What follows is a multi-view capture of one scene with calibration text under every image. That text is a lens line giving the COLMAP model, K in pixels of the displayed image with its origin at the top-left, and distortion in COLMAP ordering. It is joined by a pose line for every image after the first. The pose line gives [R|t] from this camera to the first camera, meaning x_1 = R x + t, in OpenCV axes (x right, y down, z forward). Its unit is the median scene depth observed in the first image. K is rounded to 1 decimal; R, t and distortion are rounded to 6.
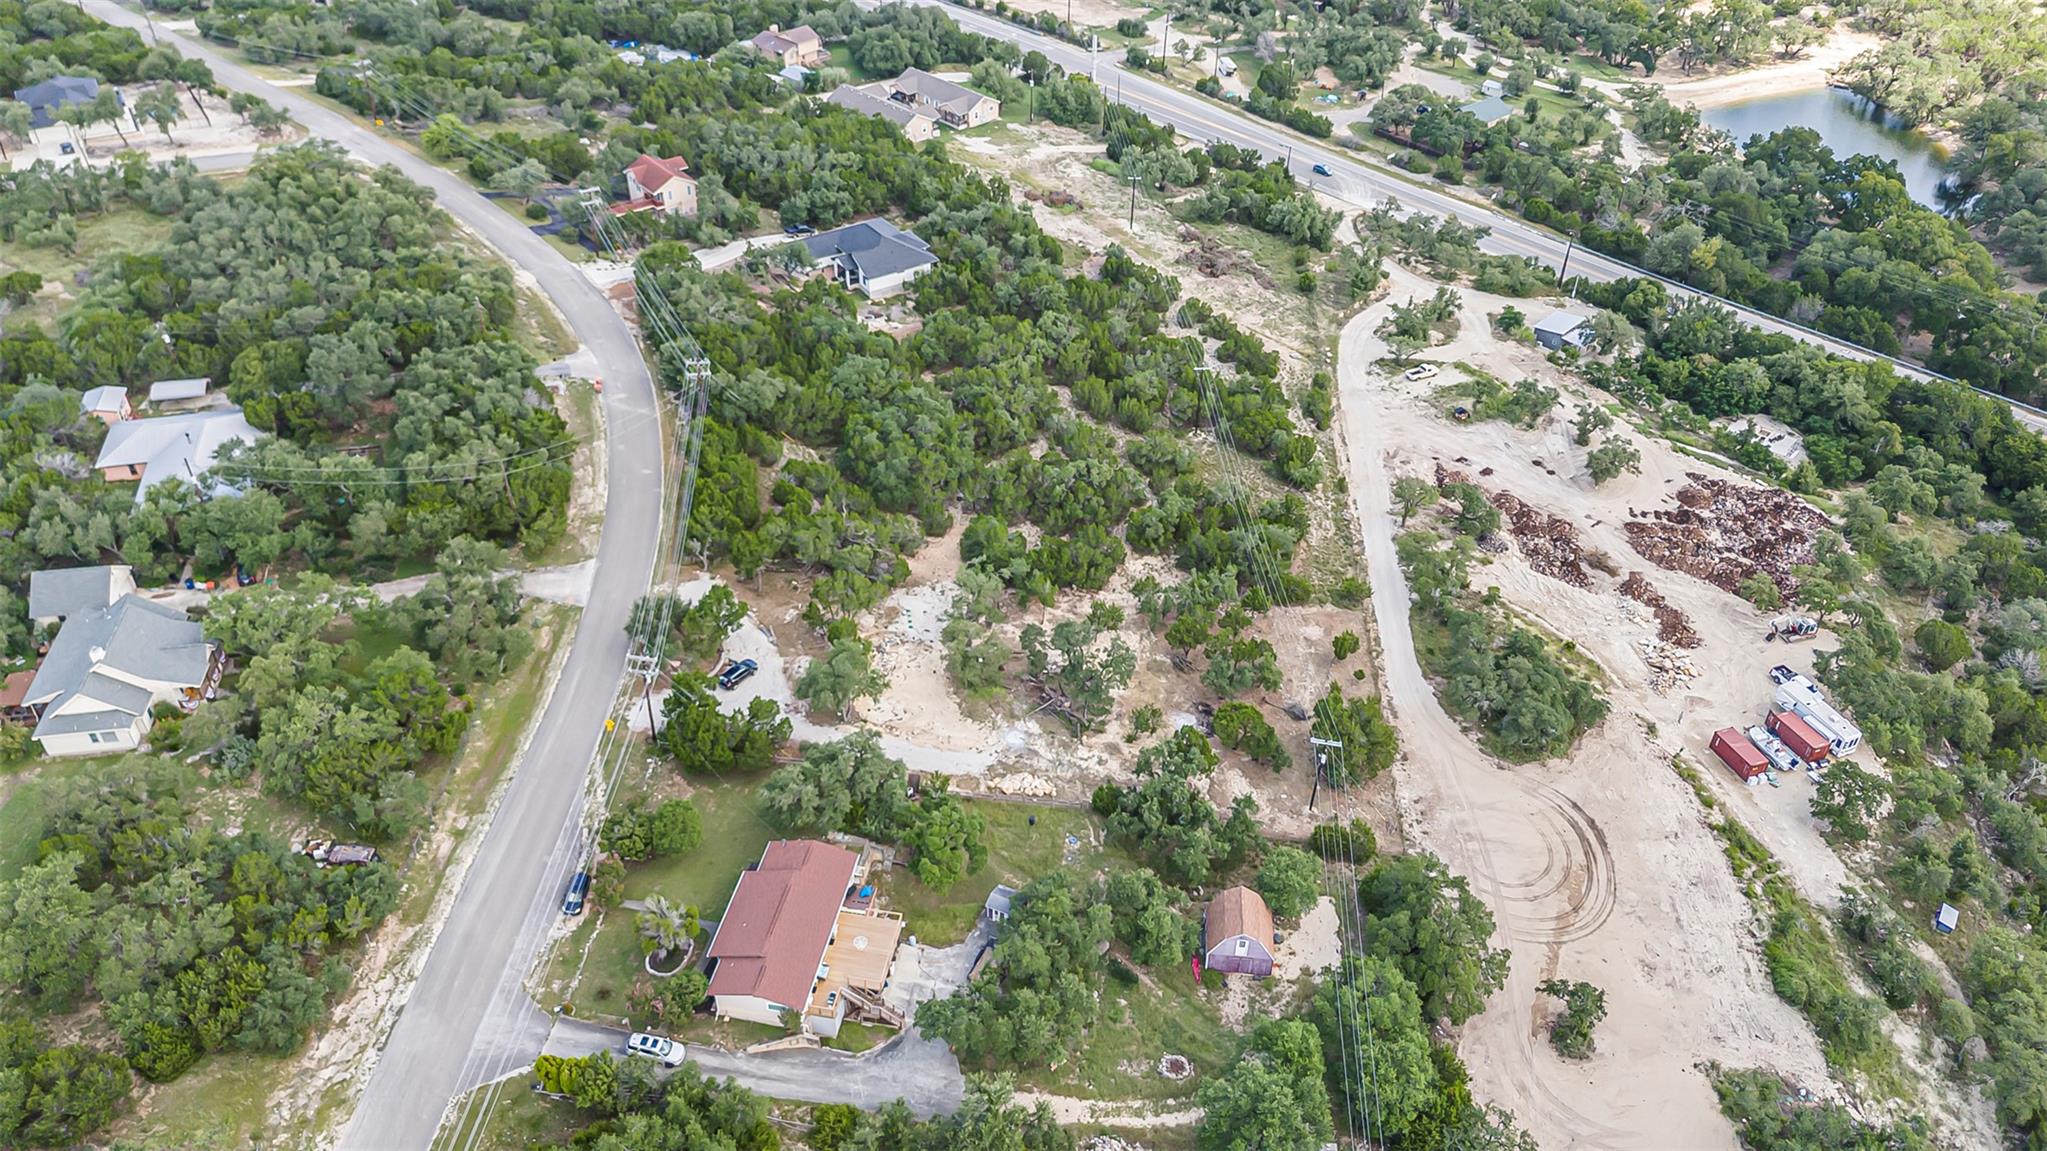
lens RADIAL K [[1503.3, 0, 1022.3], [0, 1503.3, 579.2], [0, 0, 1]] dist [0.064264, -0.053950]
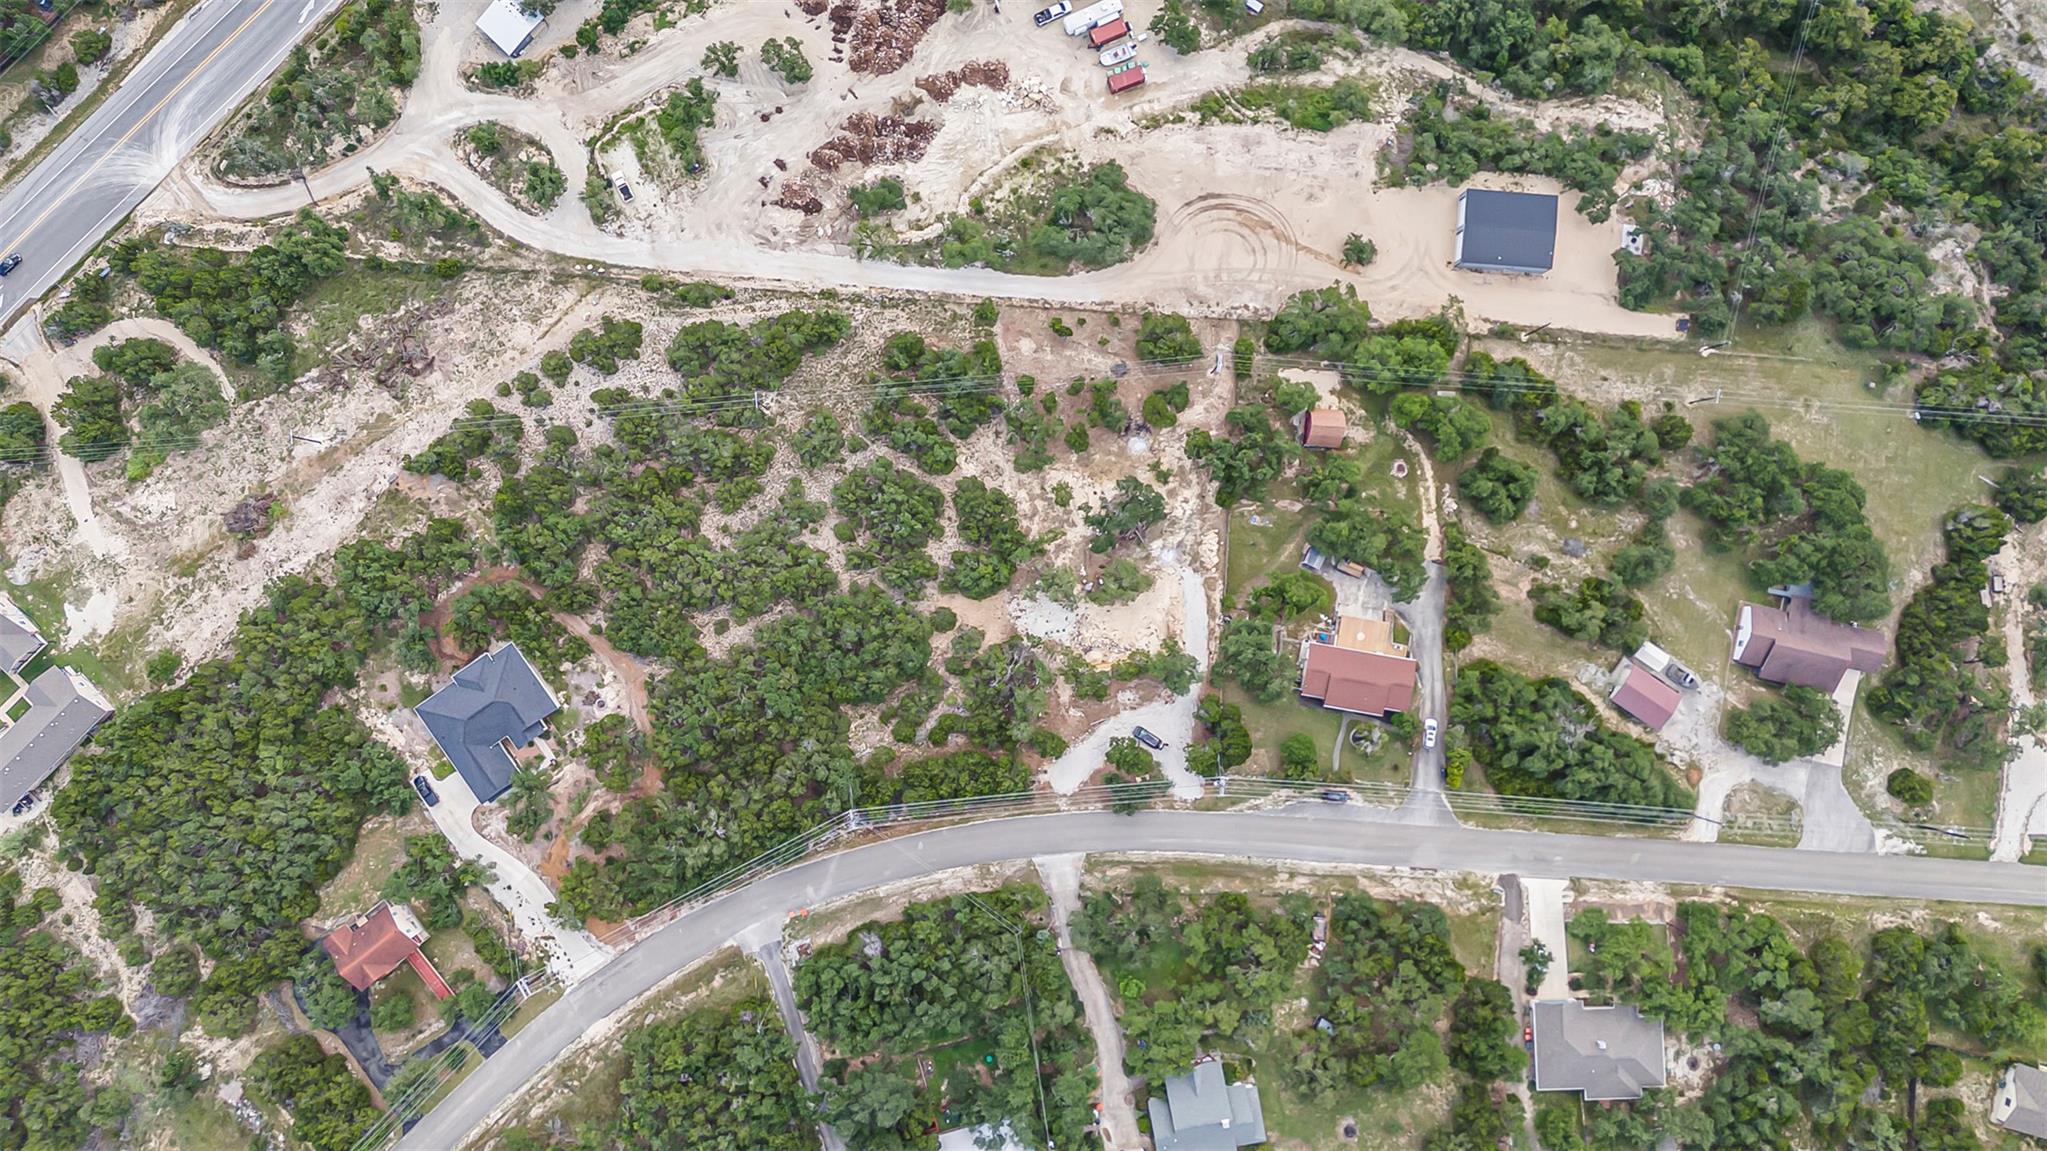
lens RADIAL K [[1503.3, 0, 1001.5], [0, 1503.3, 572.8], [0, 0, 1]] dist [0.064264, -0.053950]
pose [[-0.012448, -0.999891, -0.007980, -0.006661], [0.603778, -0.013878, 0.797032, -1.025228], [-0.797056, 0.005104, 0.603884, 0.165563]]
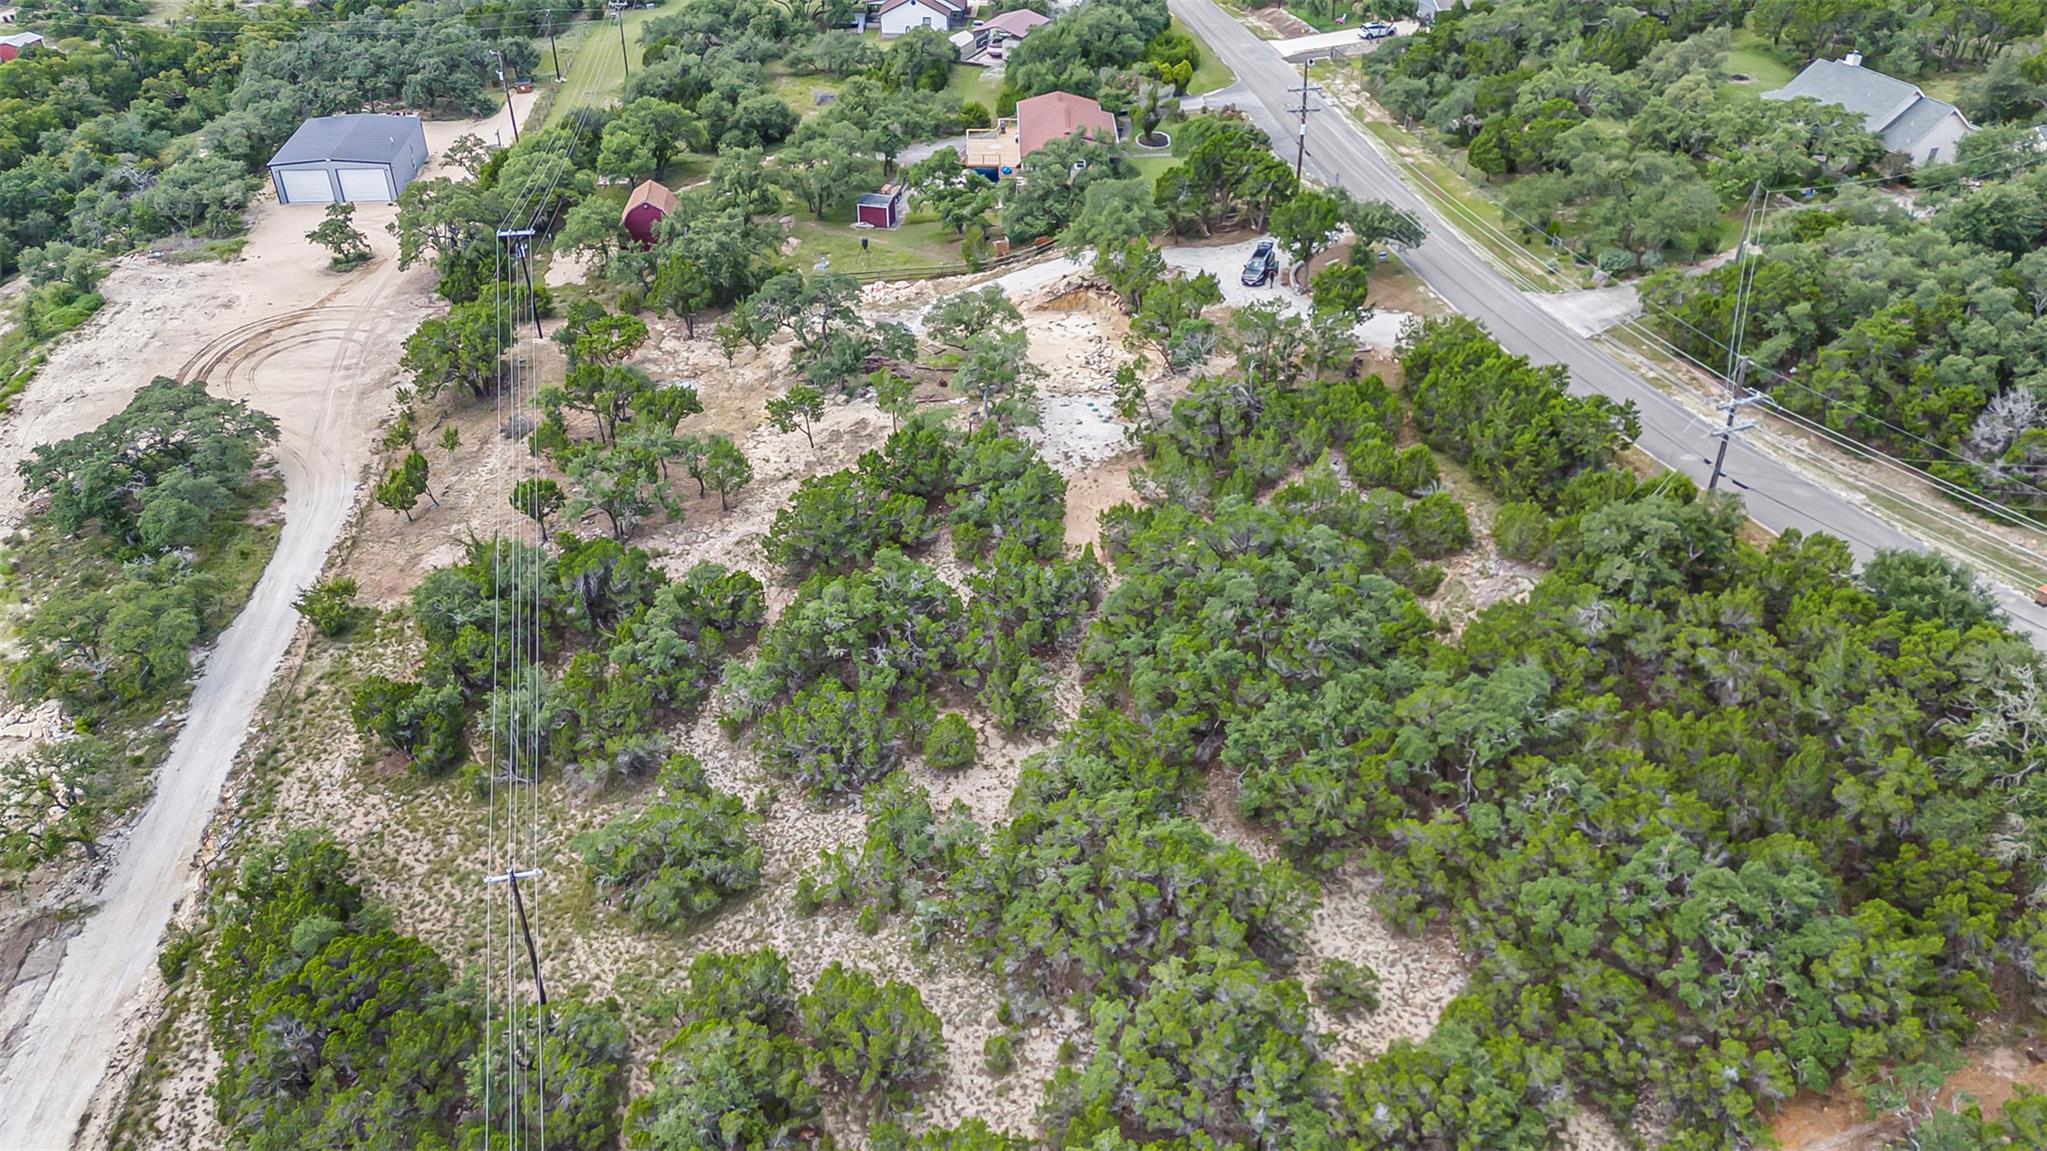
lens RADIAL K [[1503.3, 0, 1018.3], [0, 1503.3, 573.2], [0, 0, 1]] dist [0.064264, -0.053950]
pose [[-0.981036, 0.095693, -0.168559, 0.068413], [-0.131769, 0.308499, 0.942054, -0.509546], [0.142148, 0.946399, -0.290039, 1.130792]]
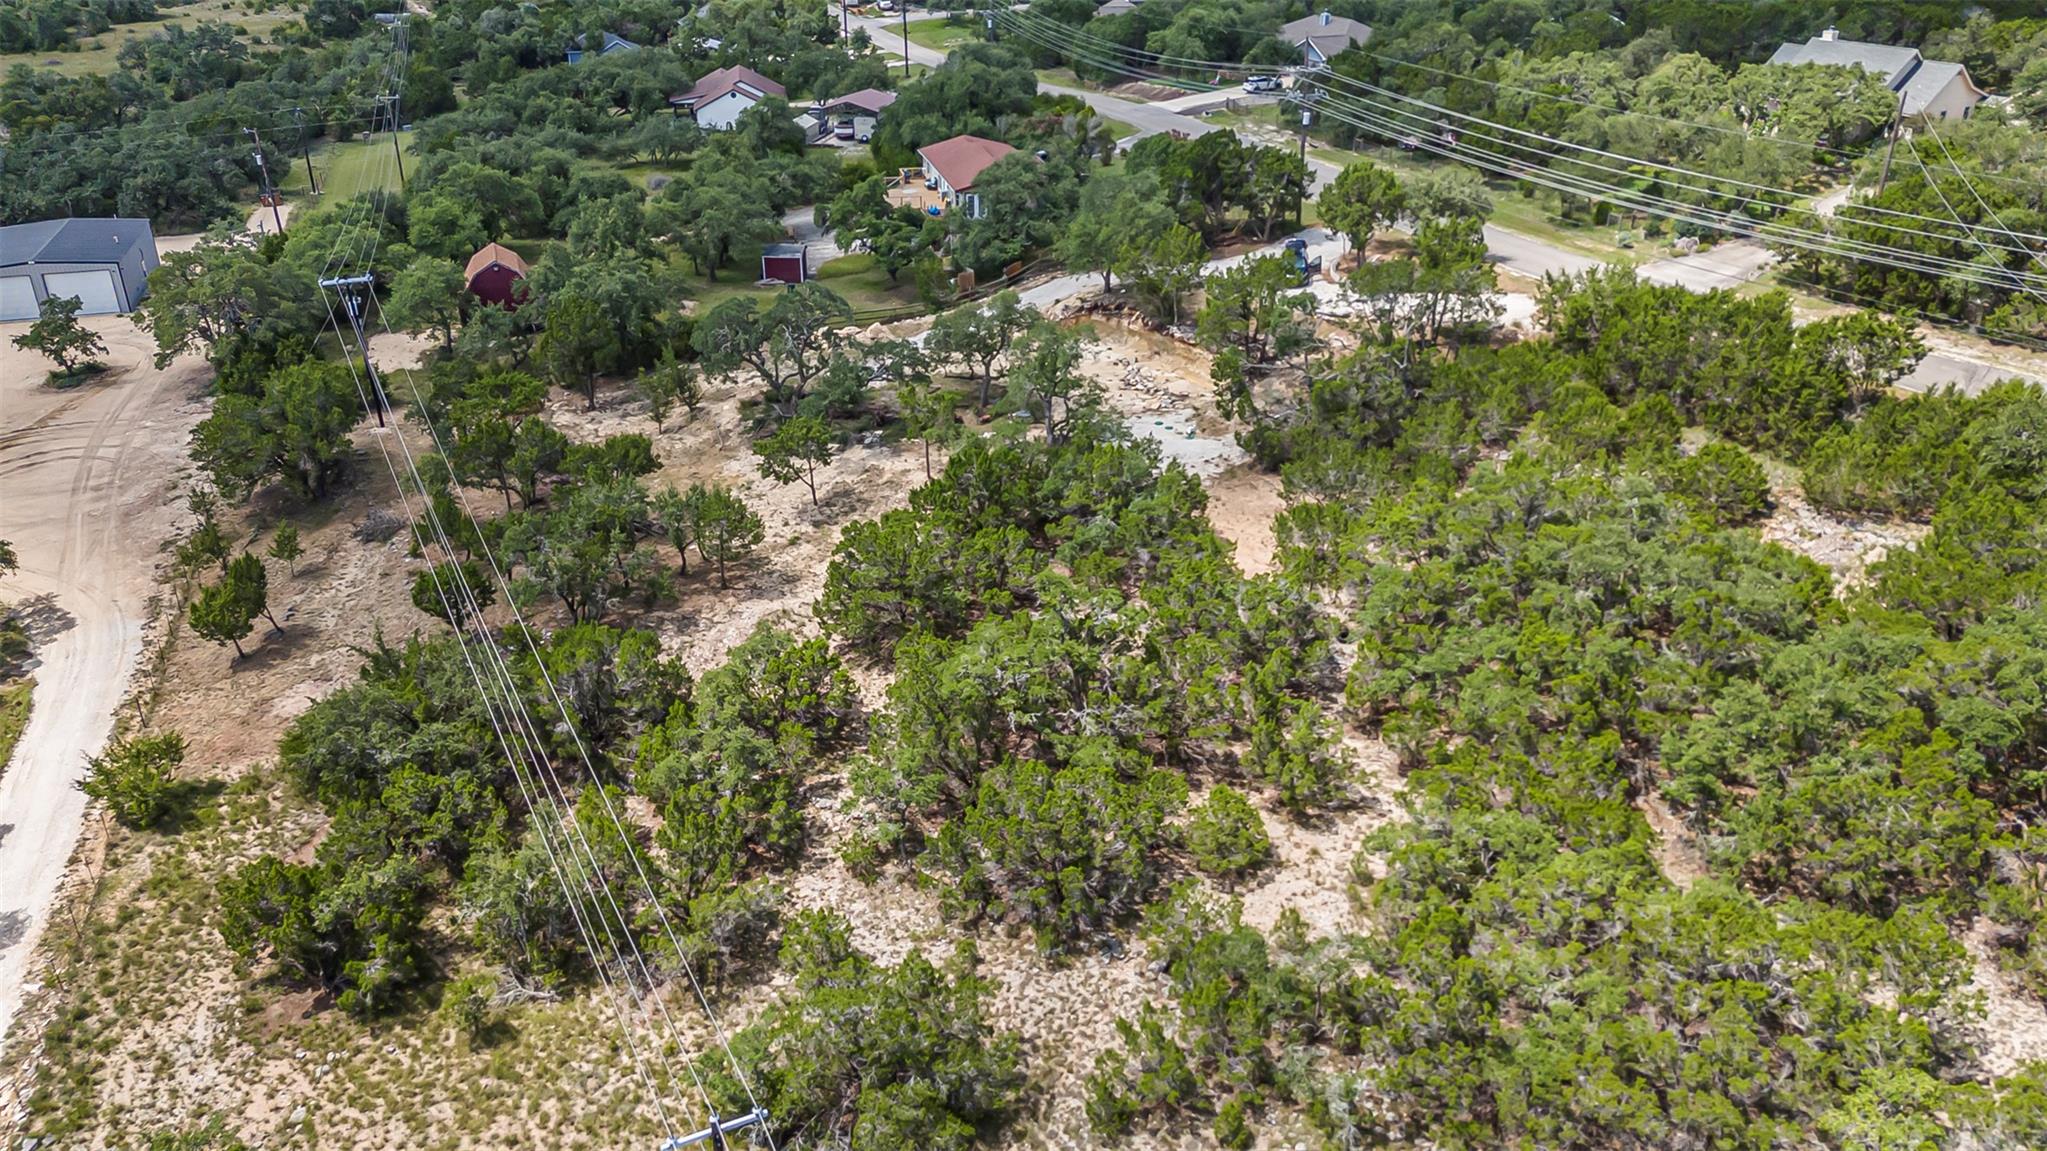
lens RADIAL K [[1503.3, 0, 1019.3], [0, 1503.3, 569.5], [0, 0, 1]] dist [0.064264, -0.053950]
pose [[-0.917438, 0.165554, -0.361800, 0.149597], [-0.254470, 0.454880, 0.853422, -0.337865], [0.305863, 0.875029, -0.375195, 1.099612]]
